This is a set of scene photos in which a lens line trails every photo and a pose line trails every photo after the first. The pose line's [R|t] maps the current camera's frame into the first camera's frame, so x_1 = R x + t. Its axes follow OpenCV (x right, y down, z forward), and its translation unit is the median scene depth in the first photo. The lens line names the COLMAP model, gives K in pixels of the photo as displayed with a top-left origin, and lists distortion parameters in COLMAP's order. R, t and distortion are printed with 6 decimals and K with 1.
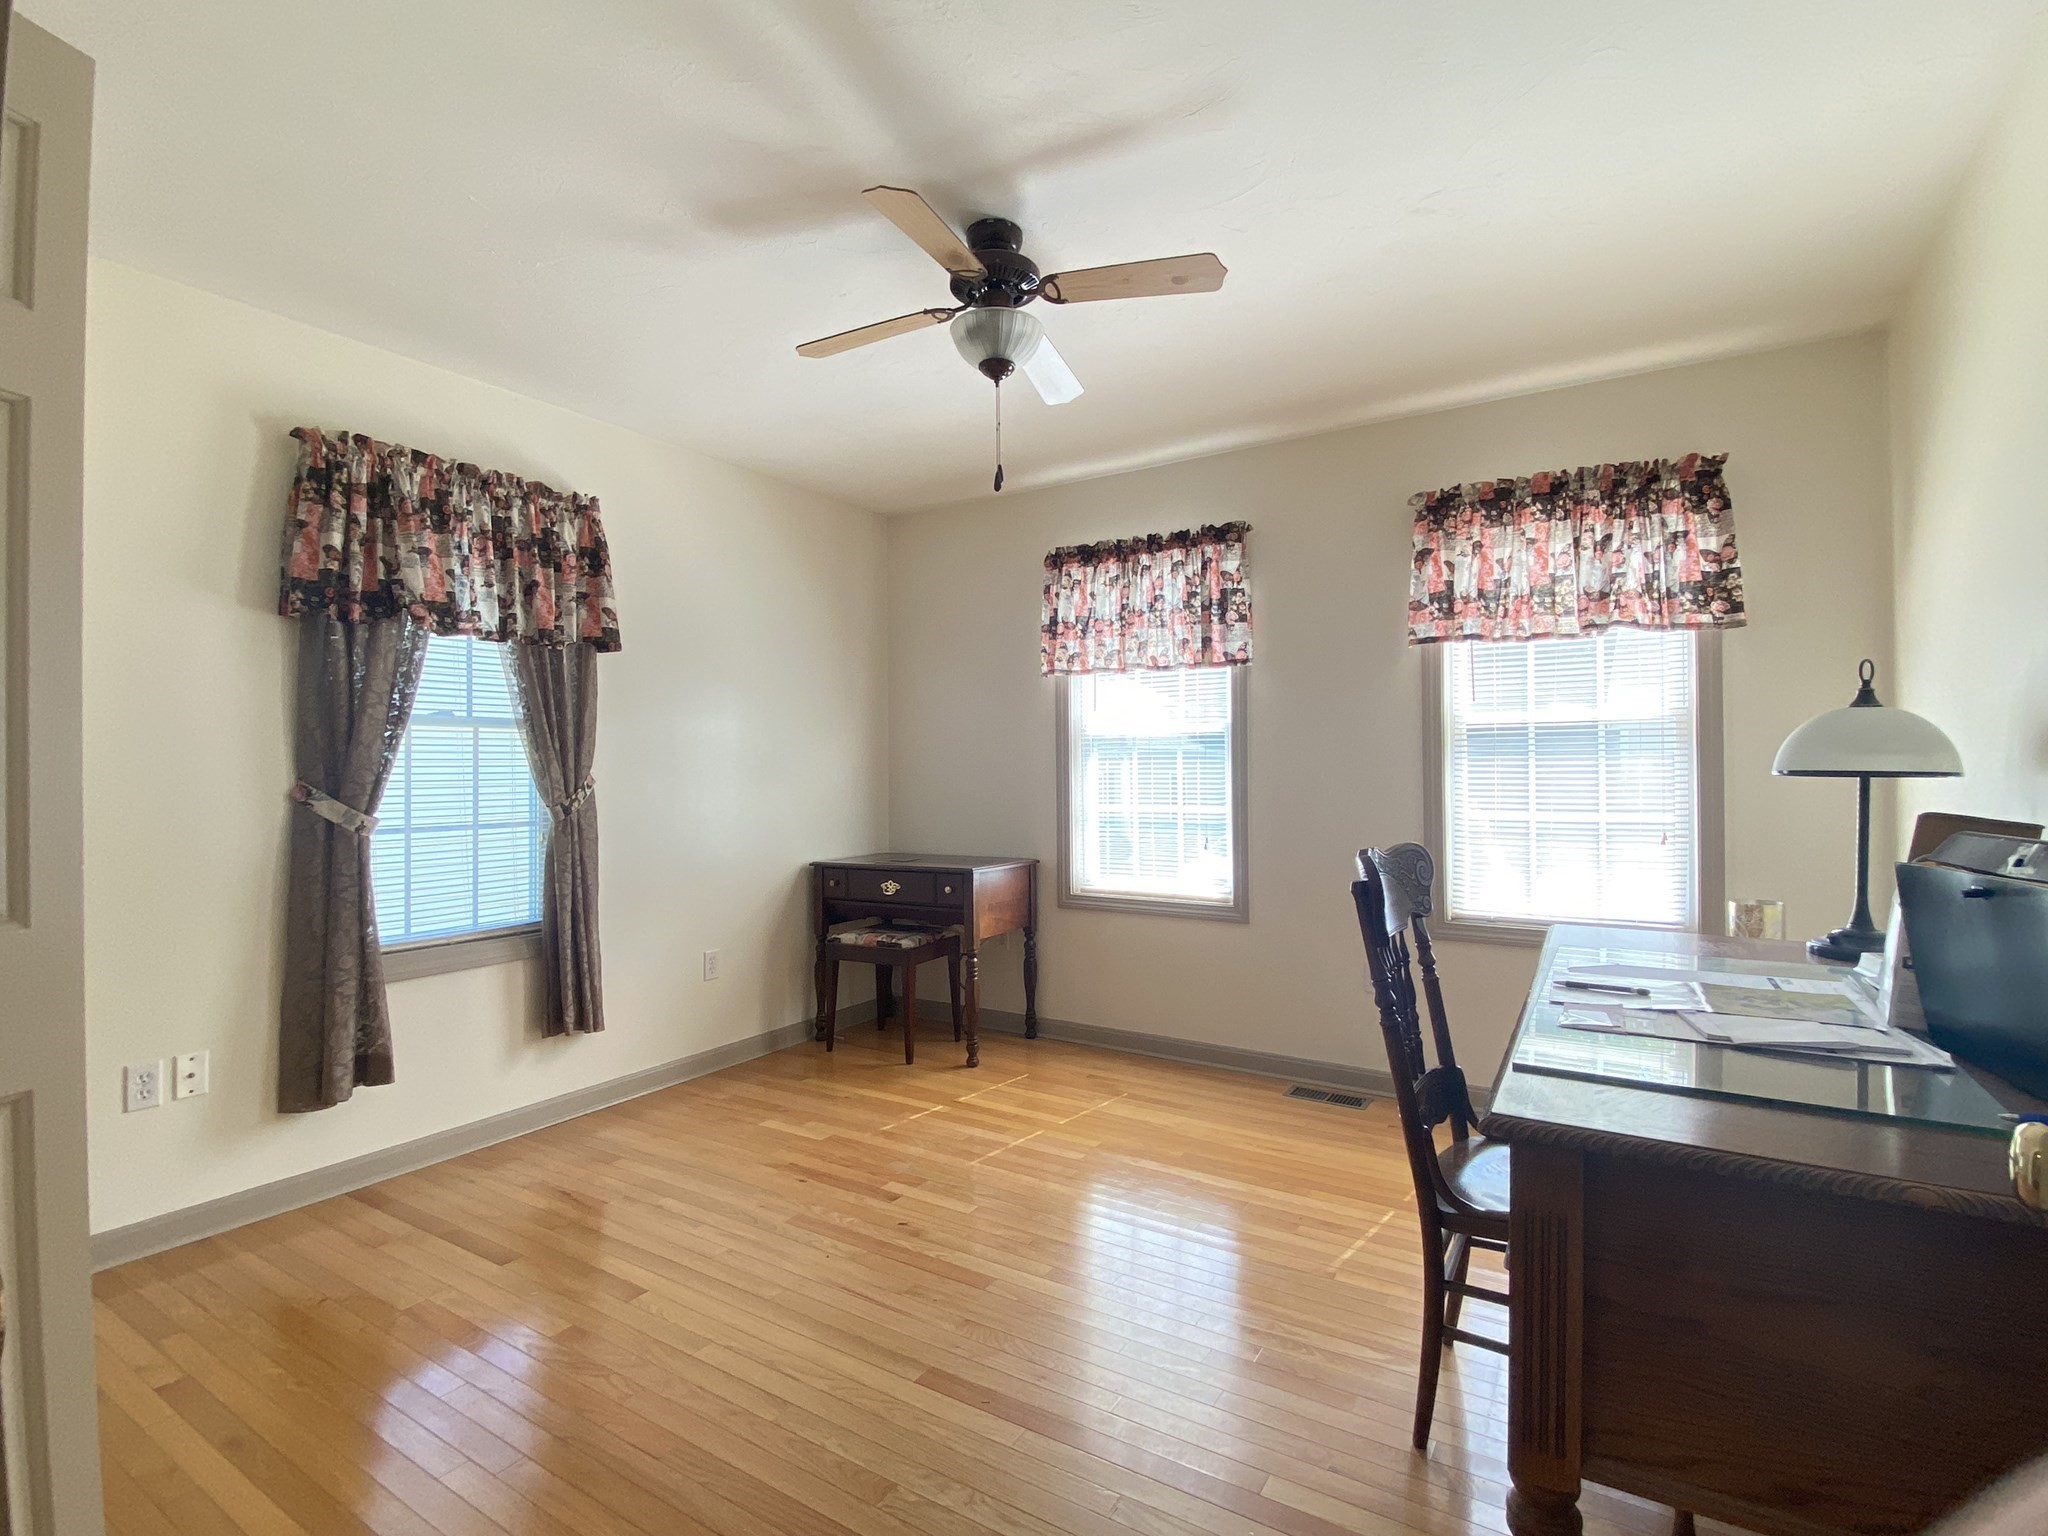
lens RADIAL K [[974.0, 0, 1032.5], [0, 974.0, 770.5], [0, 0, 1]] dist [0.009908, -0.001841]
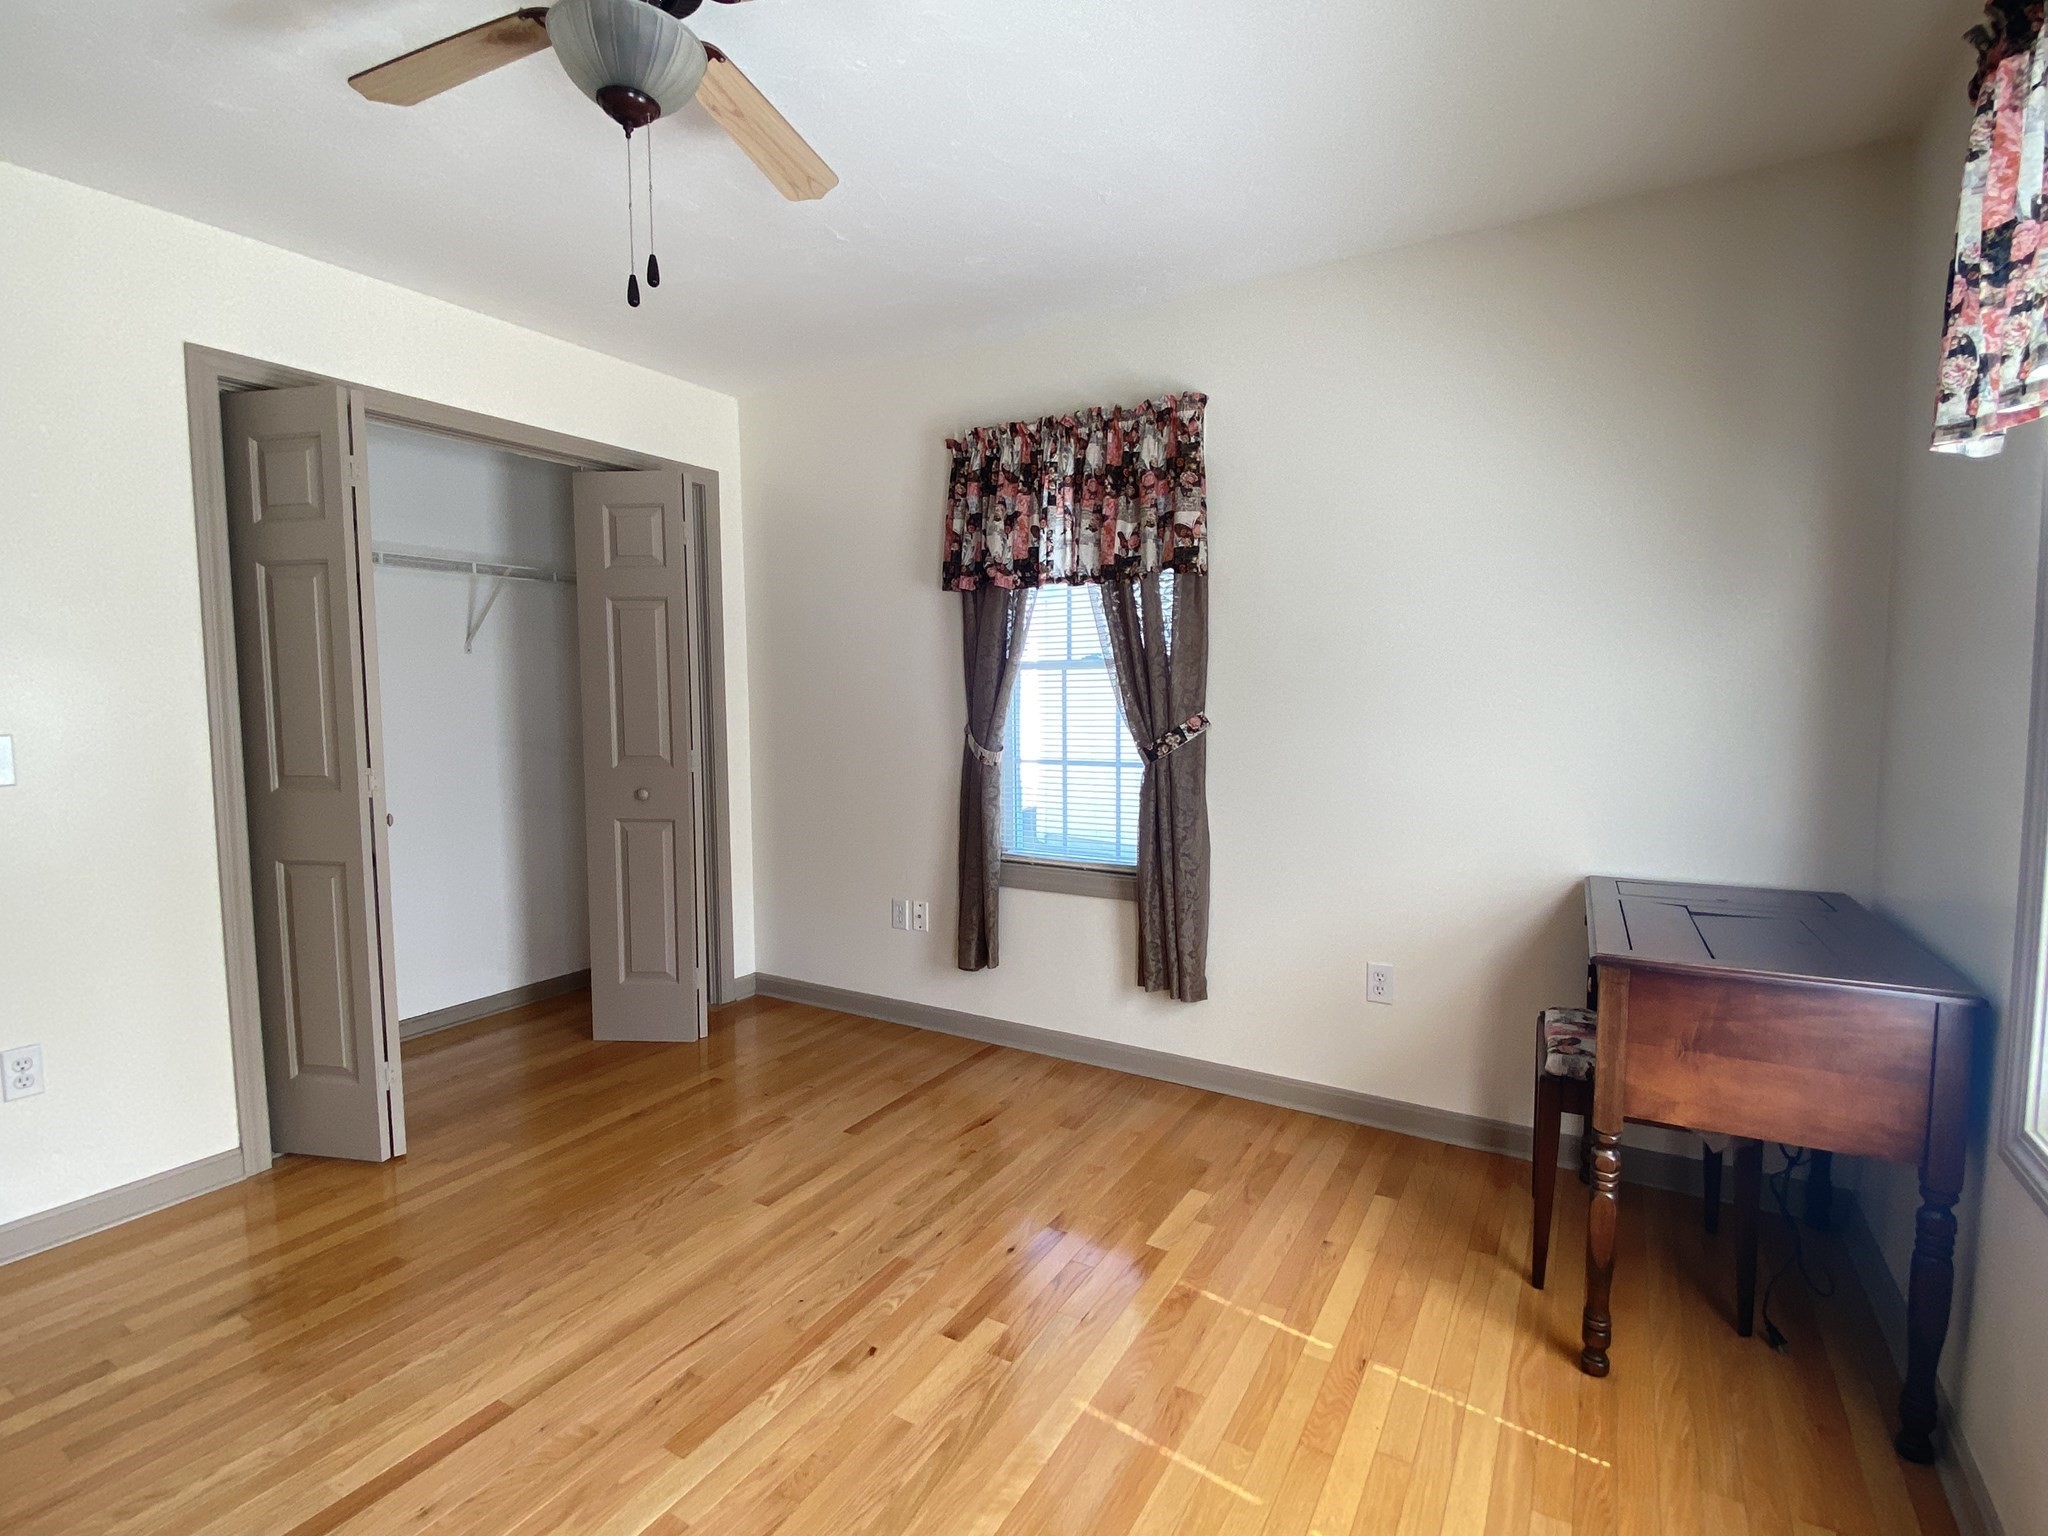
lens RADIAL K [[974.0, 0, 1024.5], [0, 974.0, 766.7], [0, 0, 1]] dist [0.009908, -0.001841]
pose [[0.017706, 0.093408, -0.995471, 0.453813], [0.014144, 0.995504, 0.093662, -0.038179], [0.999743, -0.015738, 0.016306, 0.883448]]
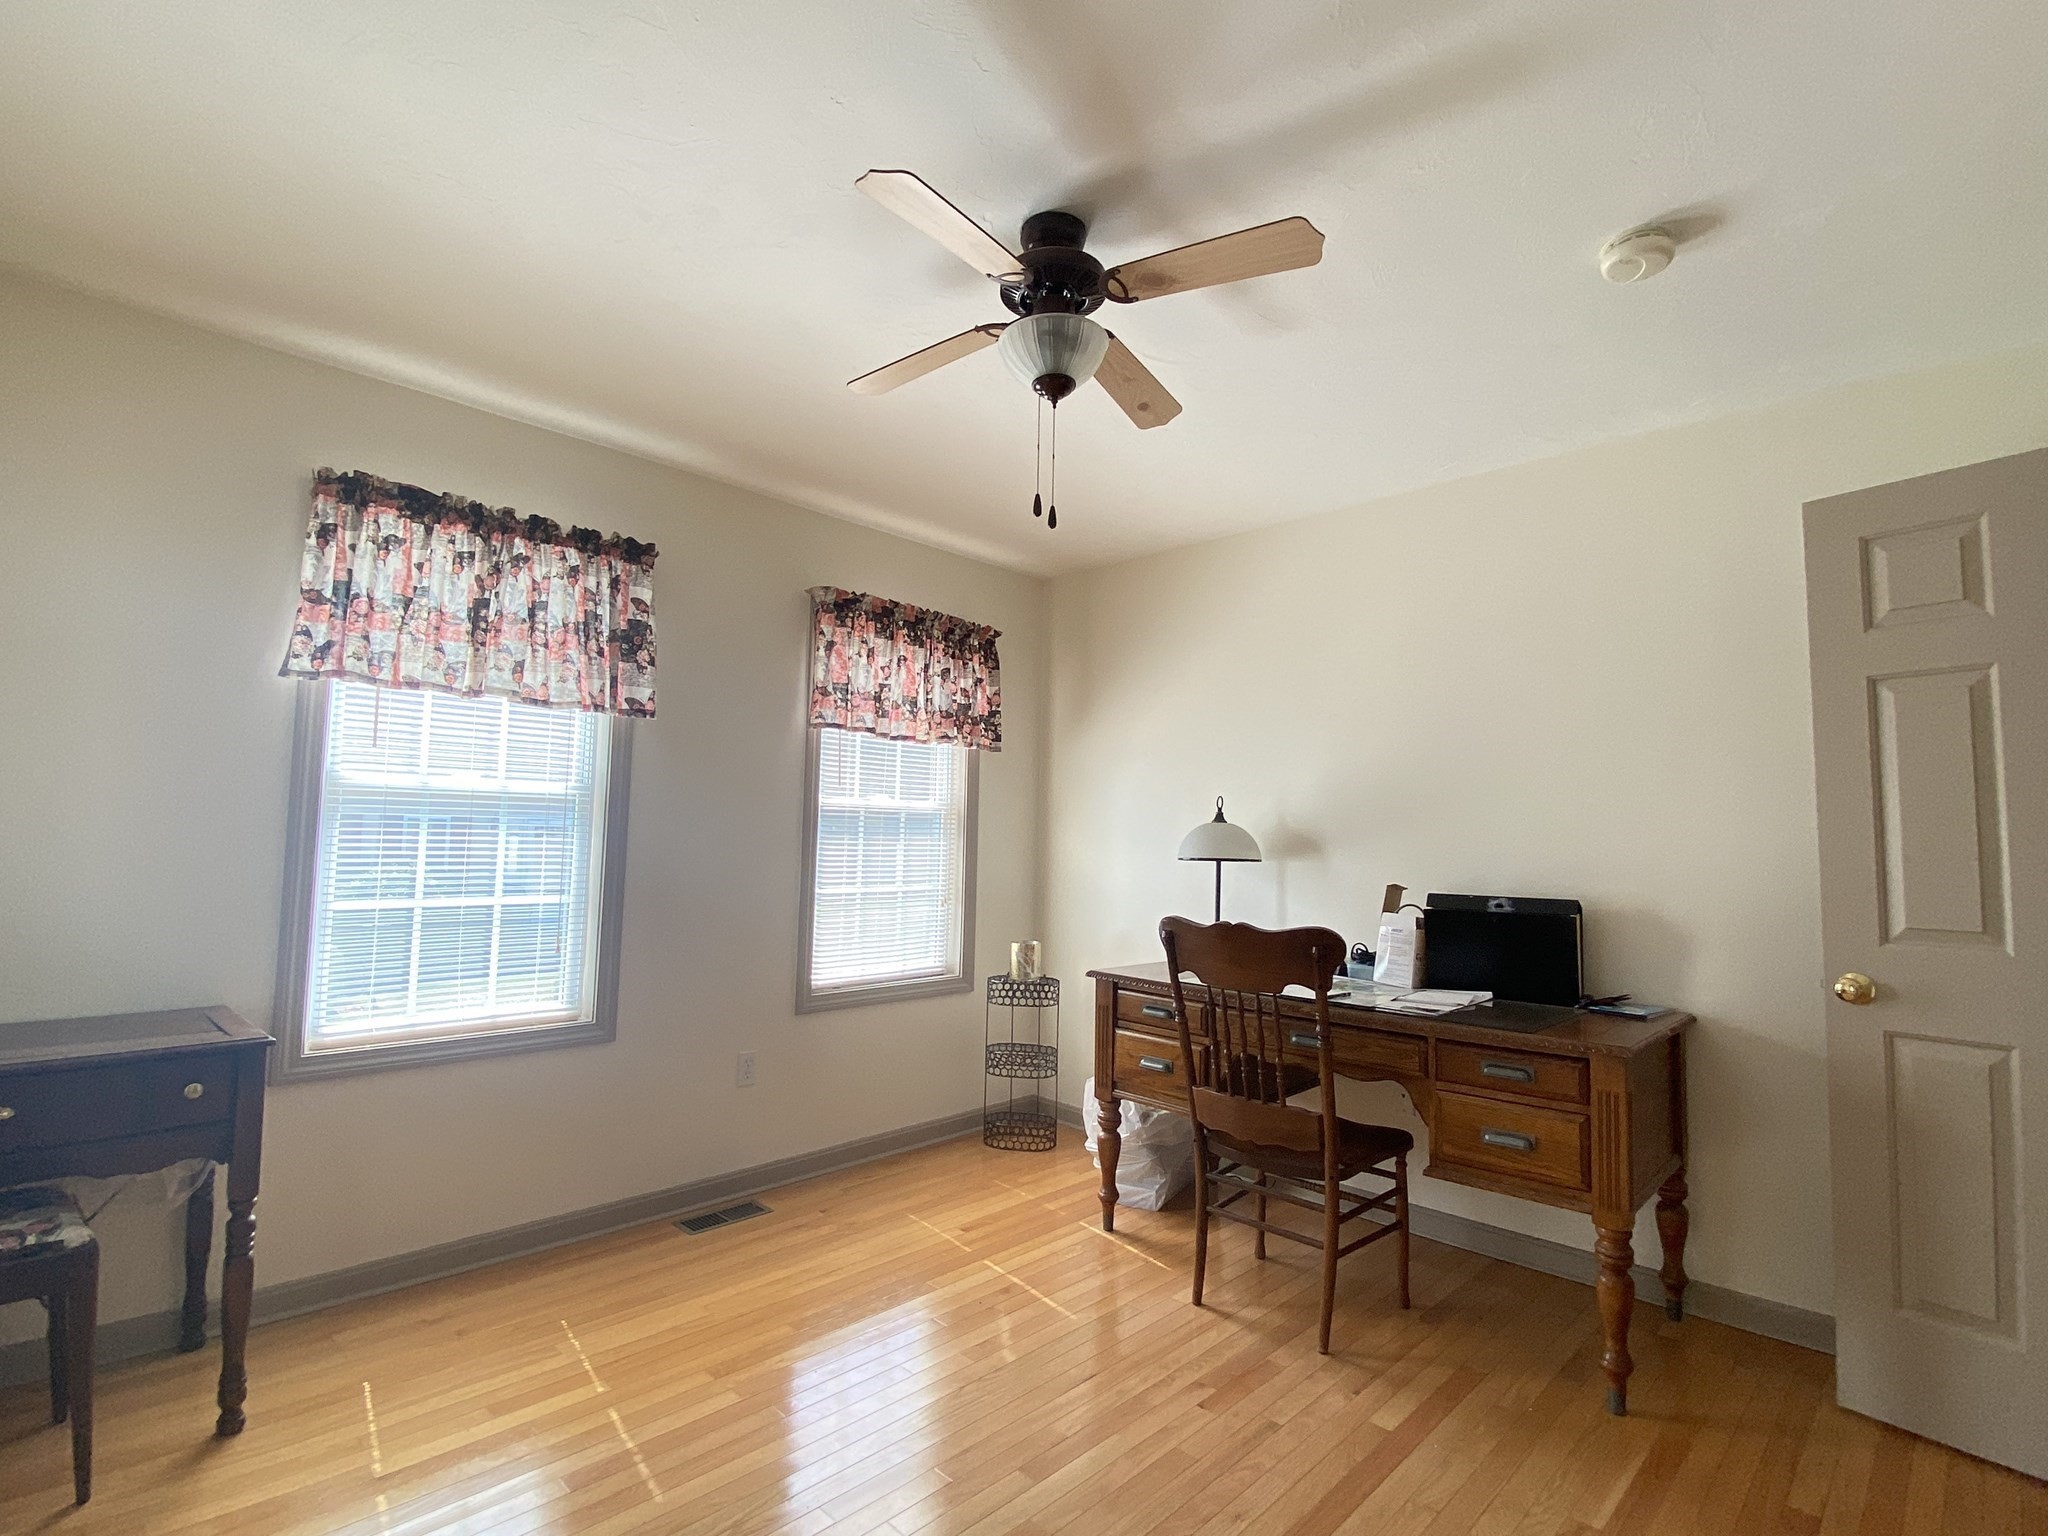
lens RADIAL K [[974.0, 0, 1031.7], [0, 974.0, 768.4], [0, 0, 1]] dist [0.009908, -0.001841]
pose [[0.190862, 0.083304, 0.978076, -0.603164], [-0.020029, 0.996516, -0.080966, -0.006815], [-0.981412, -0.004137, 0.191866, 0.607734]]
